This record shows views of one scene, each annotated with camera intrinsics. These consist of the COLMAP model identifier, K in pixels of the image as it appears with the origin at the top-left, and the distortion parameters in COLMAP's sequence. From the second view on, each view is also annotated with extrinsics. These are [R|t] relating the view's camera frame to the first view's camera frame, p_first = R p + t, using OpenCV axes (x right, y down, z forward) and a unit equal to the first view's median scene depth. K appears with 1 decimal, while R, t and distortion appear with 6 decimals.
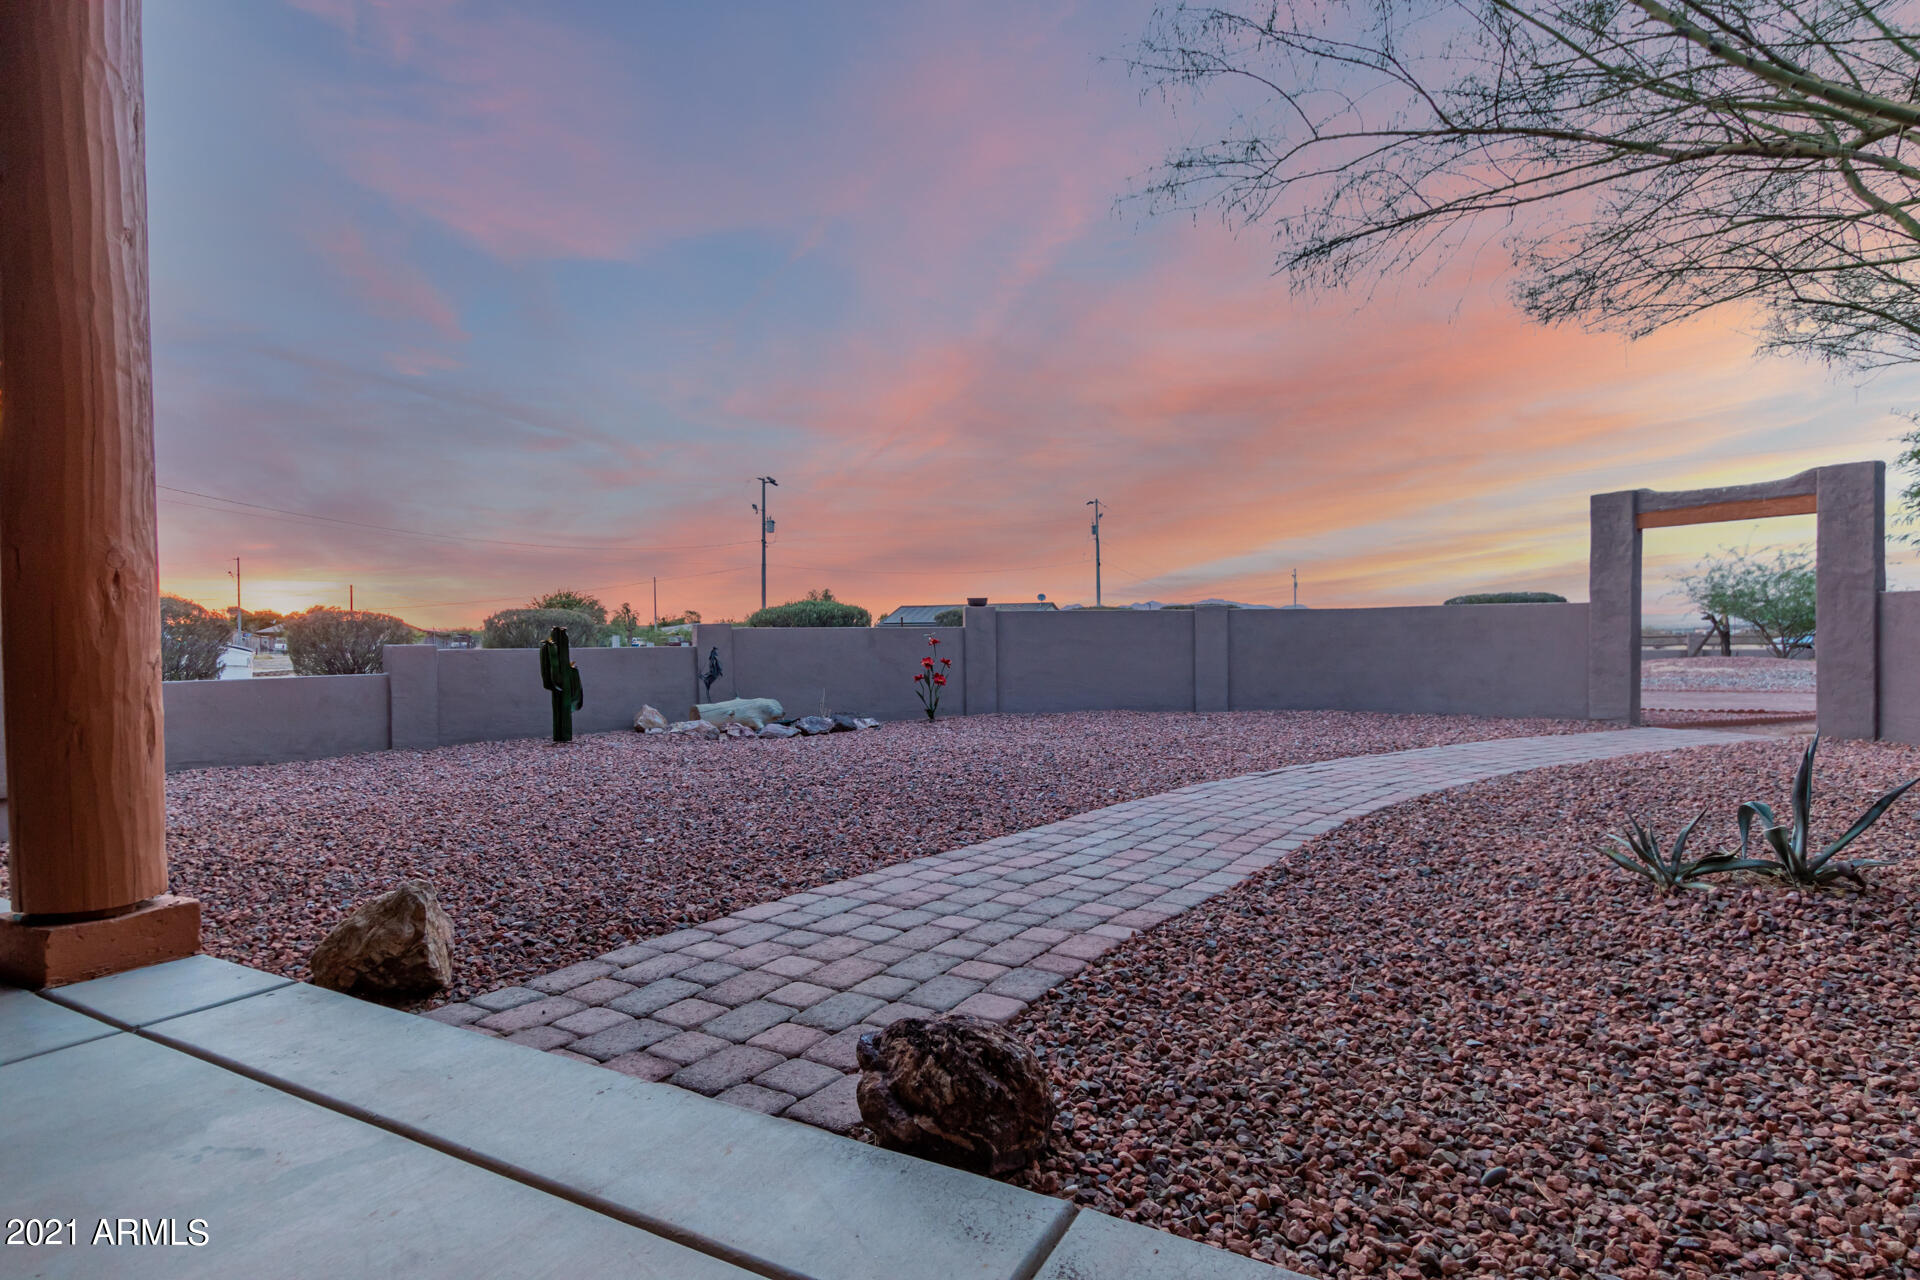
lens RADIAL K [[1014.2, 0, 960.0], [0, 1014.2, 640.0], [0, 0, 1]] dist [0.019576, -0.001178]
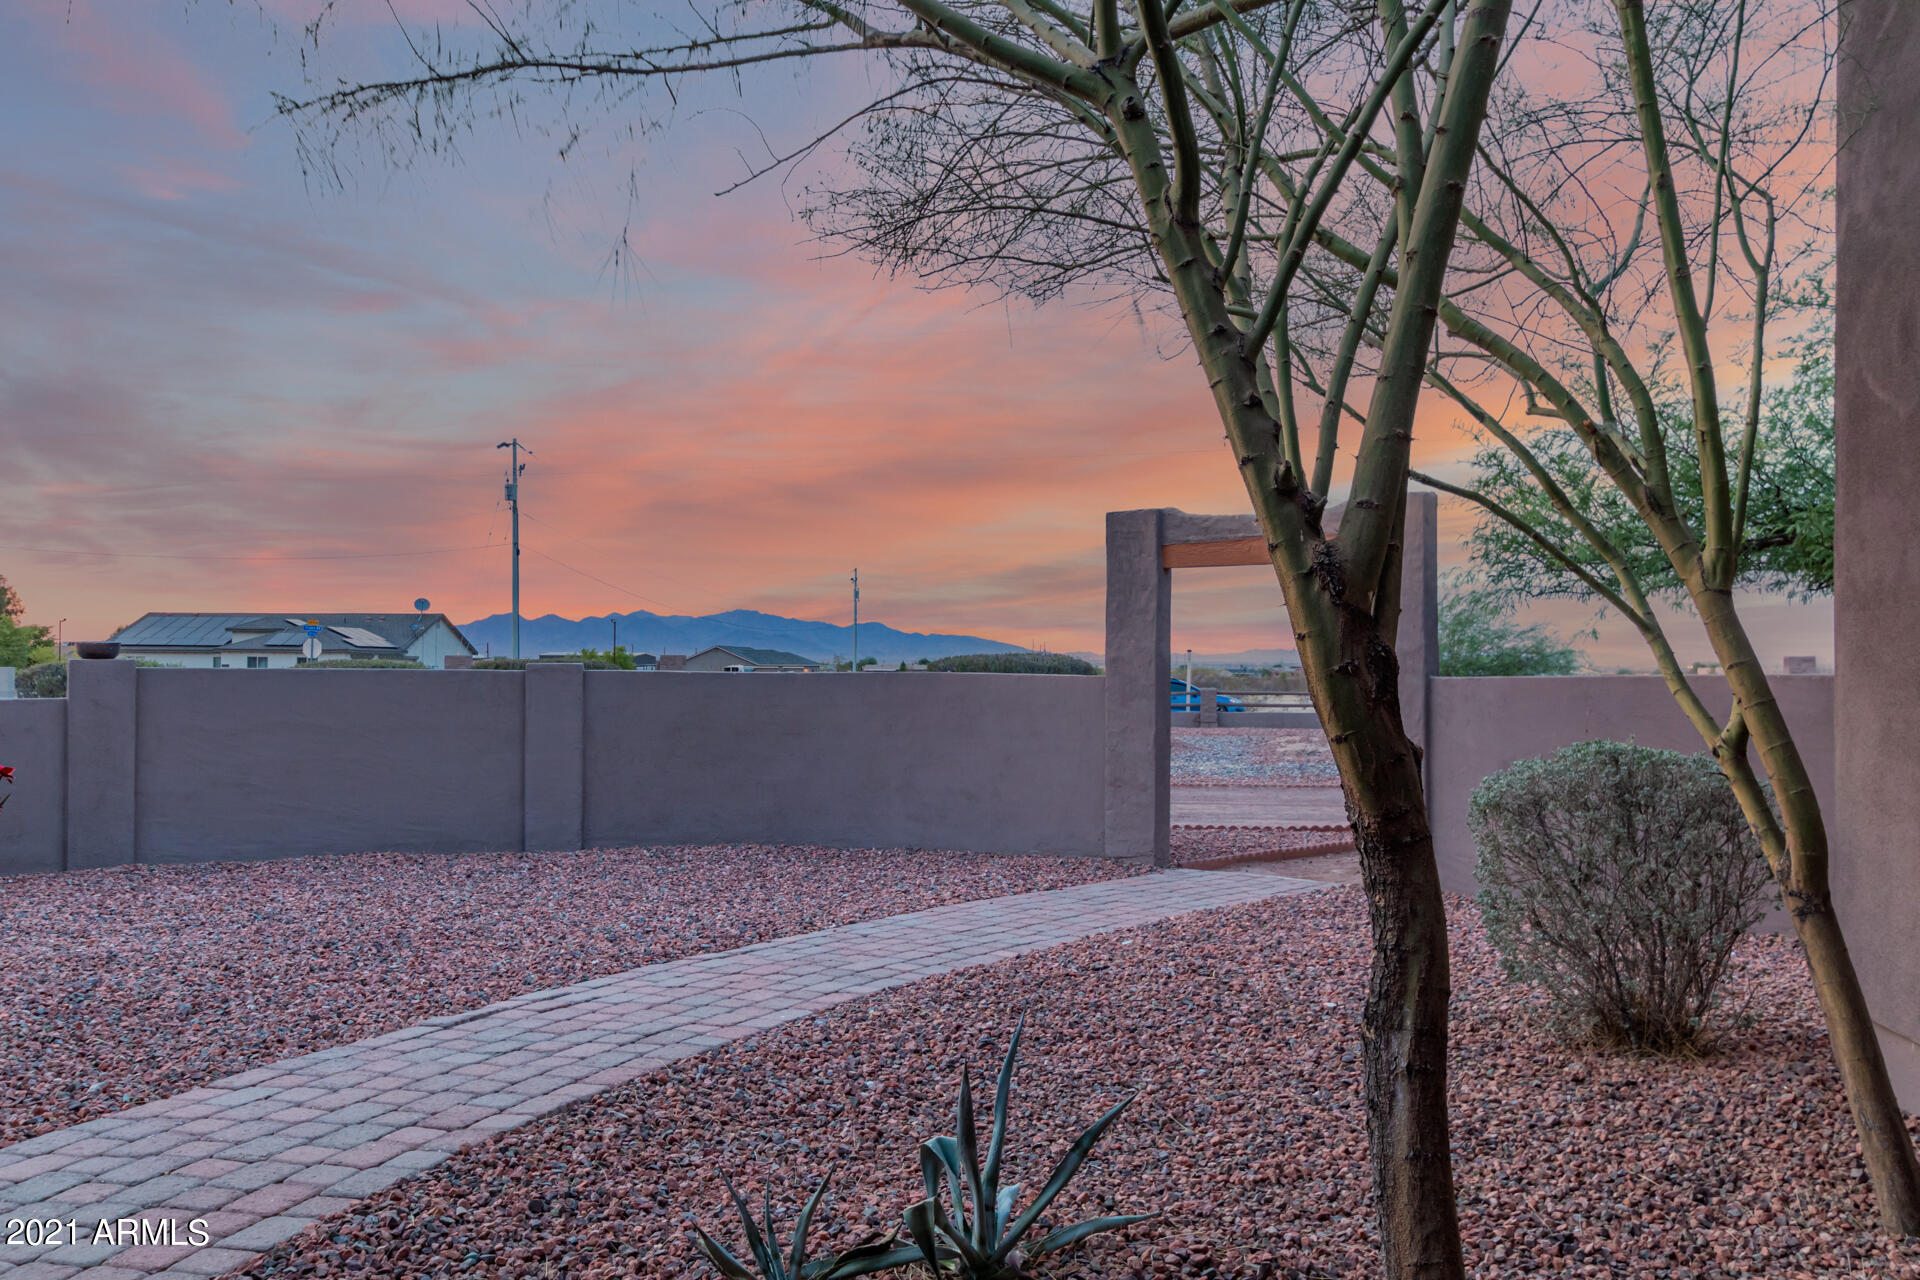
lens RADIAL K [[1706.1, 0, 960.0], [0, 1706.1, 640.0], [0, 0, 1]] dist [0.048478, 0.000725]
pose [[0.933240, 0.017923, 0.358807, 0.409590], [-0.010753, 0.999701, -0.021969, -0.102409], [-0.359093, 0.016644, 0.933153, 0.073569]]
